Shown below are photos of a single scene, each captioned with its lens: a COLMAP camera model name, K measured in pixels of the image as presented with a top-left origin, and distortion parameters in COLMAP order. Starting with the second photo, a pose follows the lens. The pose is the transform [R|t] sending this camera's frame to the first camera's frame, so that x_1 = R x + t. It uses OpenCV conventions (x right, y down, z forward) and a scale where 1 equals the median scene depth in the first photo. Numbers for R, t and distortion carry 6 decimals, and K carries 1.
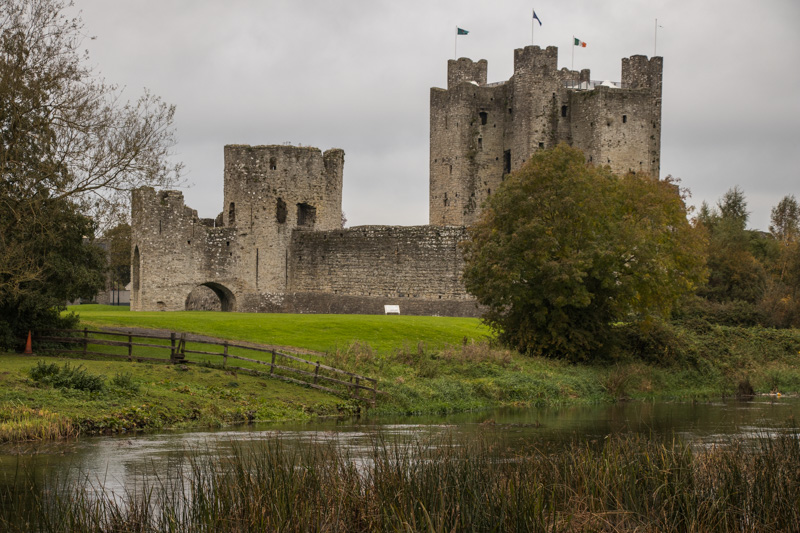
lens RADIAL K [[2189.3, 0, 400.3], [0, 2189.3, 267.2], [0, 0, 1]] dist [0.040467, 0.000000]
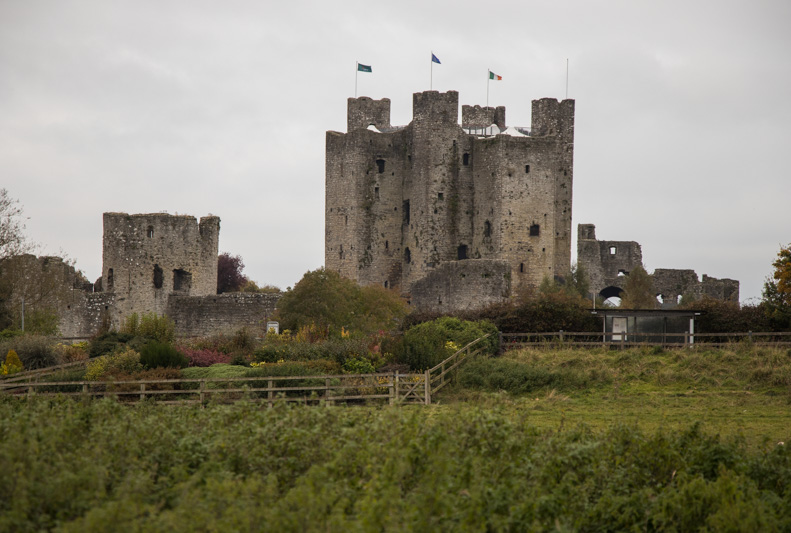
lens RADIAL K [[4045.8, 0, 395.1], [0, 4045.8, 266.0], [0, 0, 1]] dist [1.254833, 0.000000]
pose [[0.999951, 0.002636, -0.009529, 0.061240], [-0.002668, 0.999991, -0.003359, -0.019407], [0.009520, 0.003384, 0.999949, -0.744833]]
